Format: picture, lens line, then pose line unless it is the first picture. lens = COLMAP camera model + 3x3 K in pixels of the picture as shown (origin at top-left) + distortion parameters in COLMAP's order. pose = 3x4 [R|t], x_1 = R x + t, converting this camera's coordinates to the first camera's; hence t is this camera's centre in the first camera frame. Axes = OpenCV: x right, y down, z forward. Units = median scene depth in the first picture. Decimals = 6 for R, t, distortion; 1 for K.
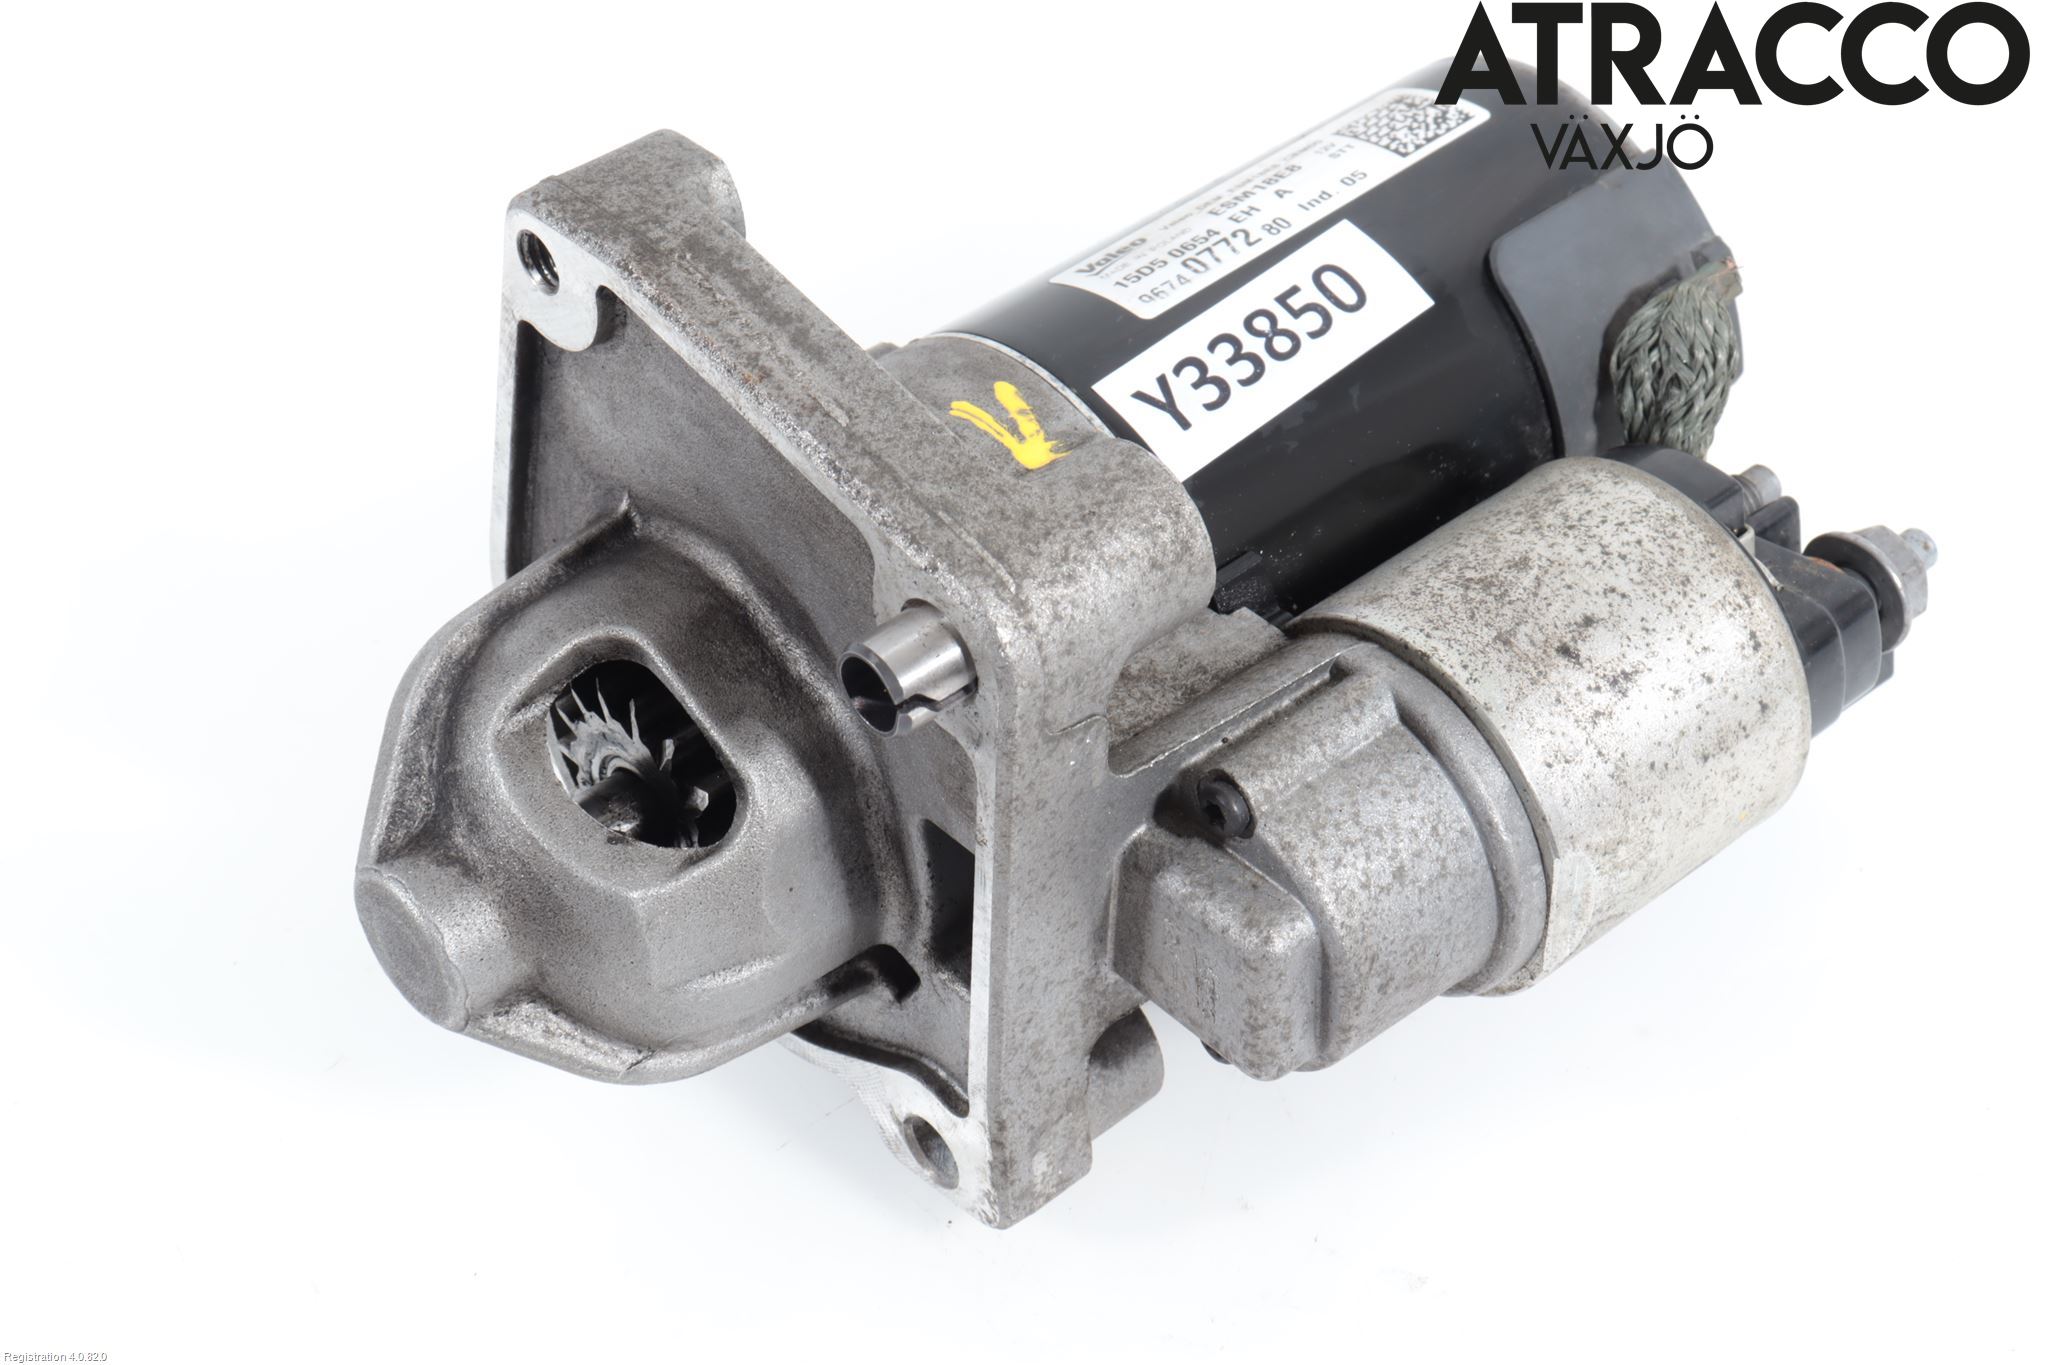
lens RADIAL K [[3752.9, 0, 1024.0], [0, 3752.9, 682.5], [0, 0, 1]] dist [0.098081, 0.075075]
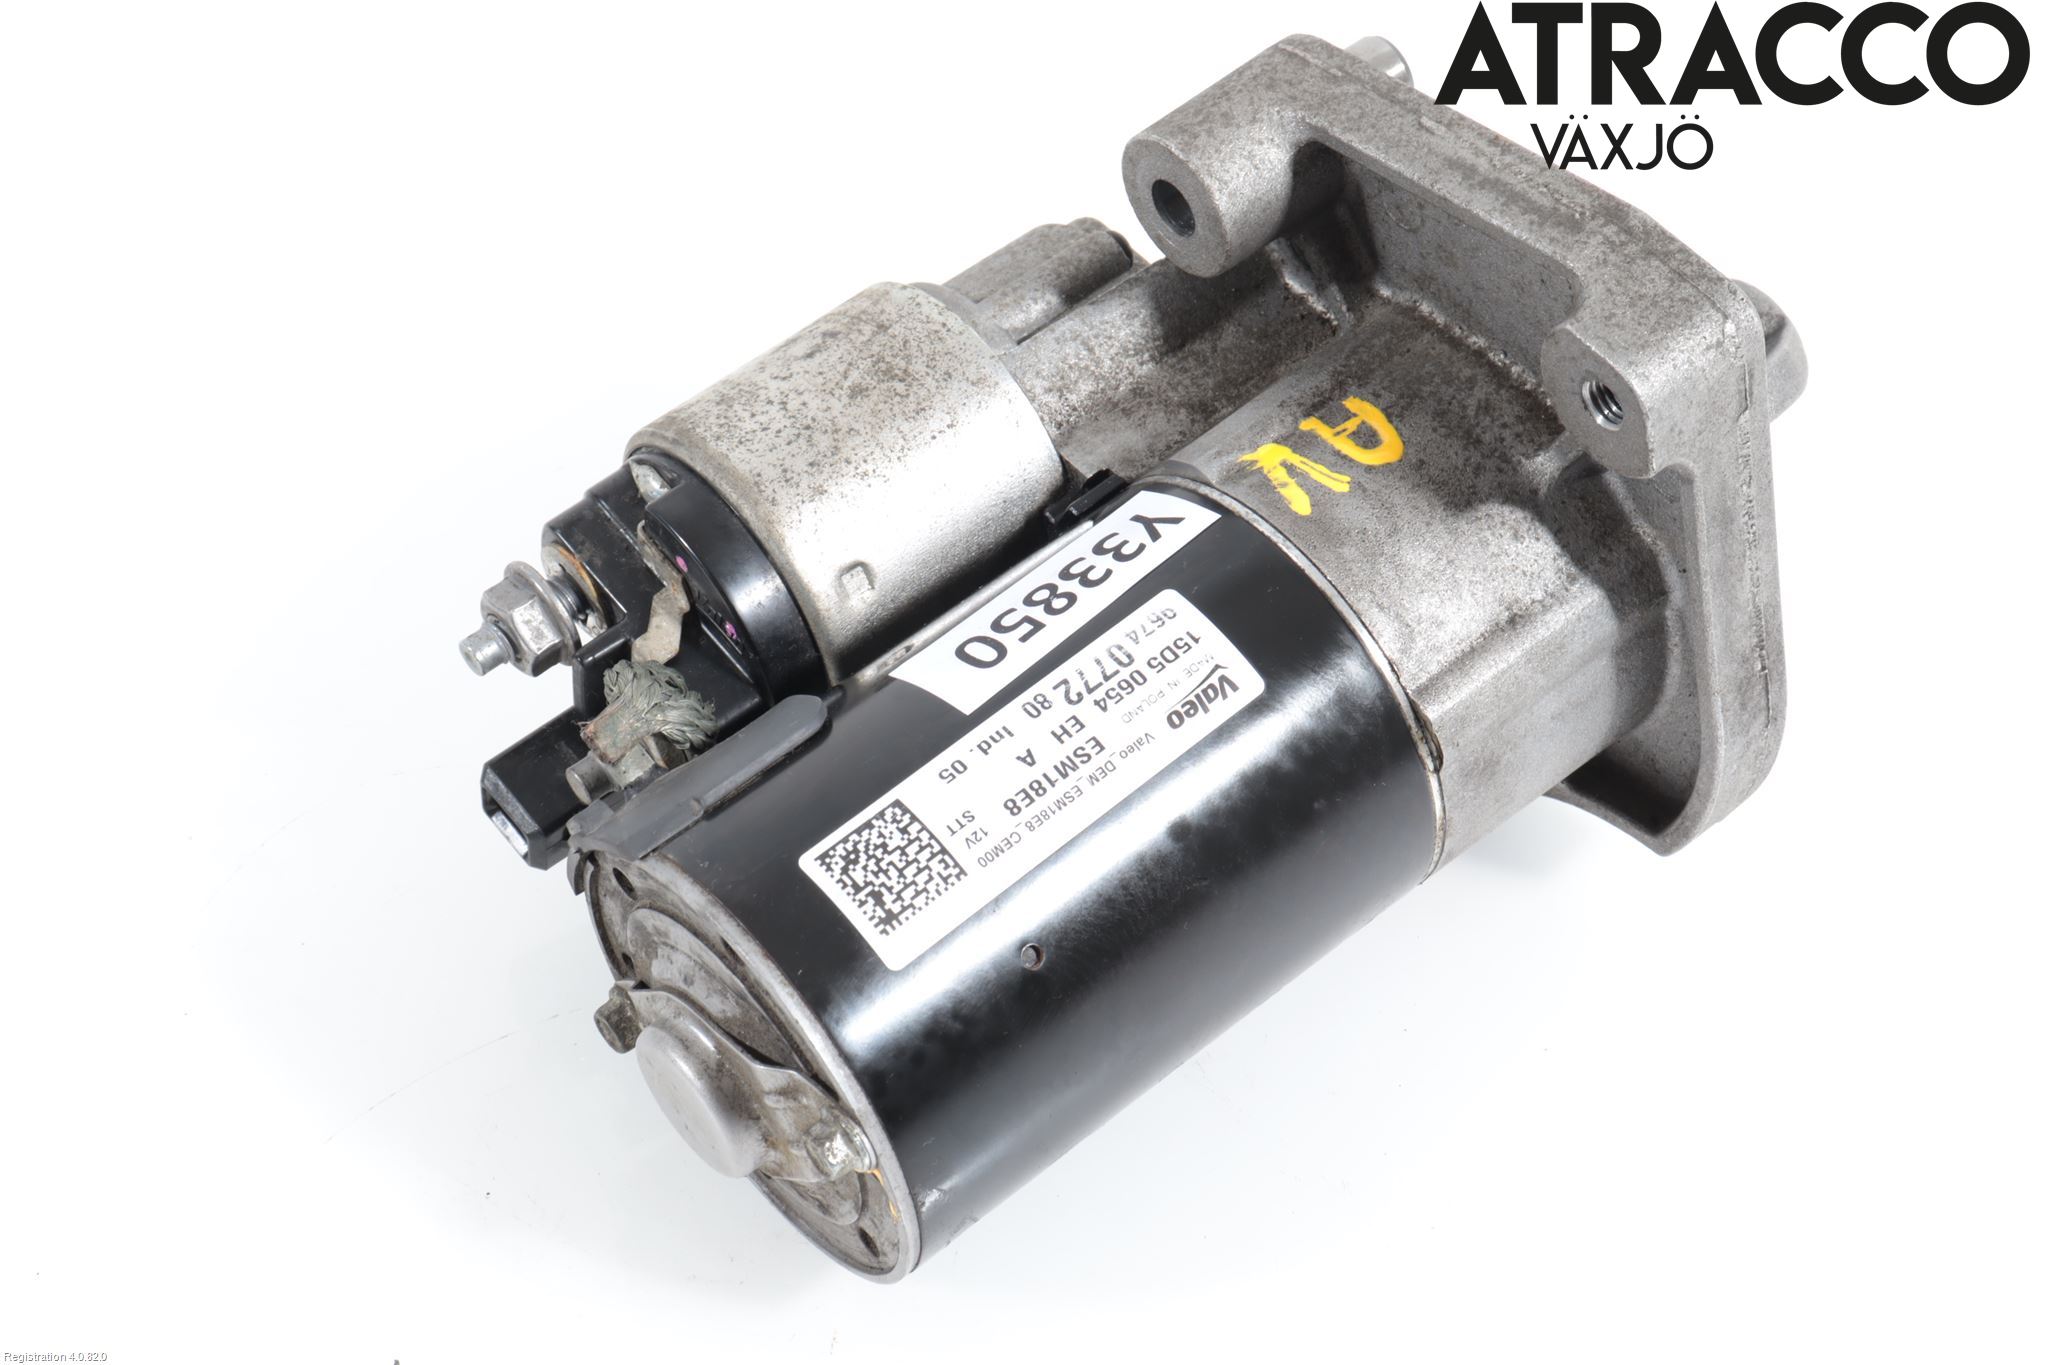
lens RADIAL K [[3602.1, 0, 1024.0], [0, 3602.1, 682.5], [0, 0, 1]] dist [0.082397, 0.079222]
pose [[-0.998740, 0.017663, 0.046962, 0.027925], [0.044896, -0.103299, 0.993637, -1.168849], [0.022402, 0.994494, 0.102376, 0.977672]]
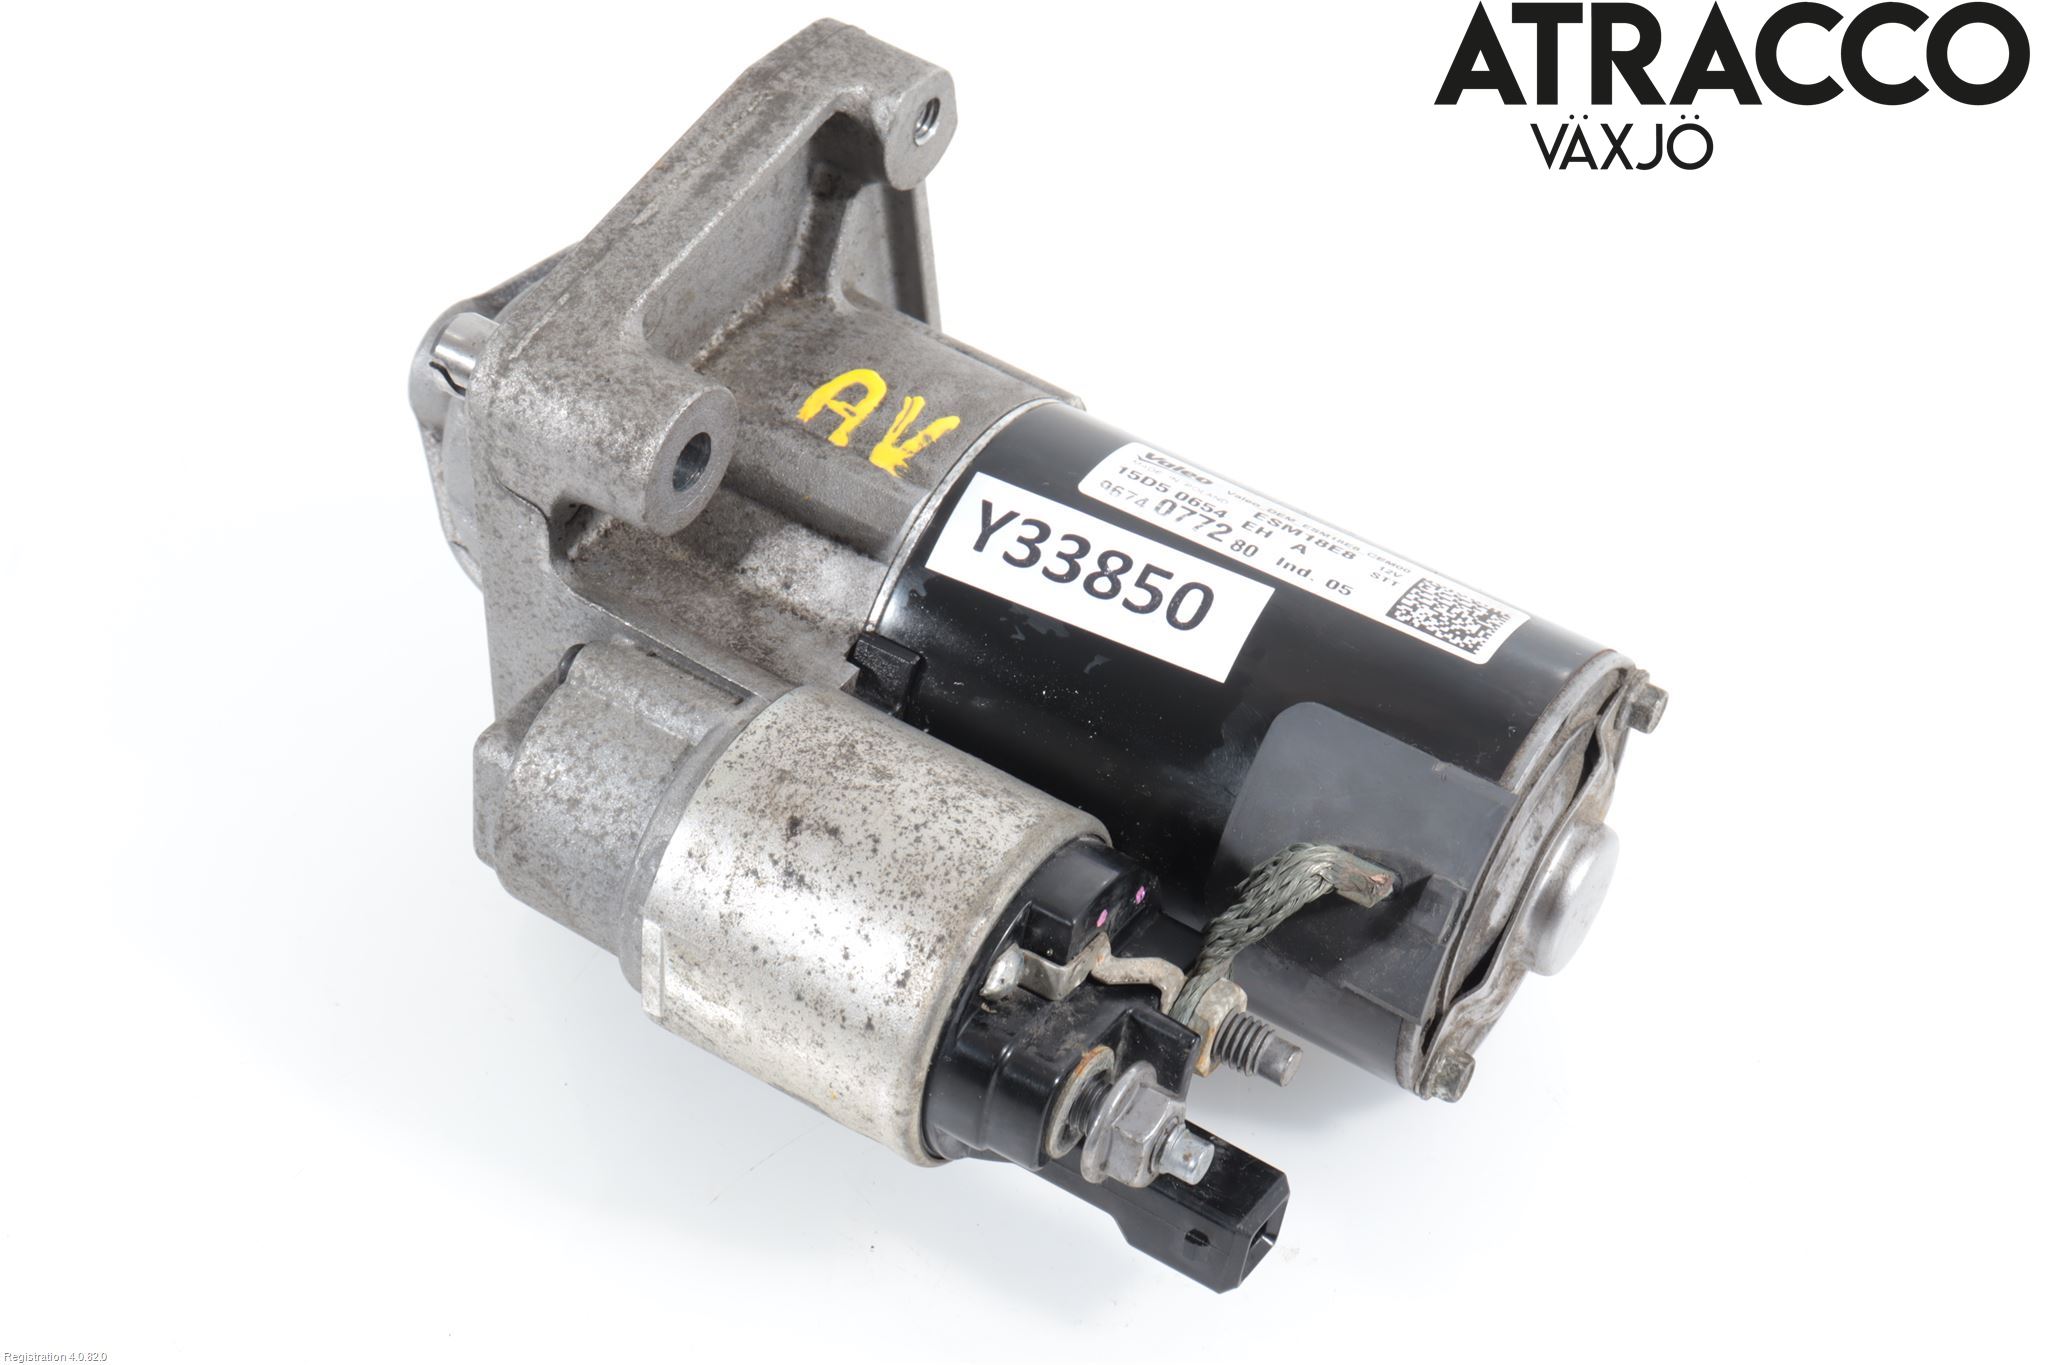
lens RADIAL K [[3600.2, 0, 1024.0], [0, 3600.2, 682.5], [0, 0, 1]] dist [0.059954, 0.037819]
pose [[0.291030, 0.688173, -0.664620, 0.838075], [-0.709129, 0.621490, 0.332994, -0.435431], [0.642213, 0.374390, 0.668876, 0.301718]]
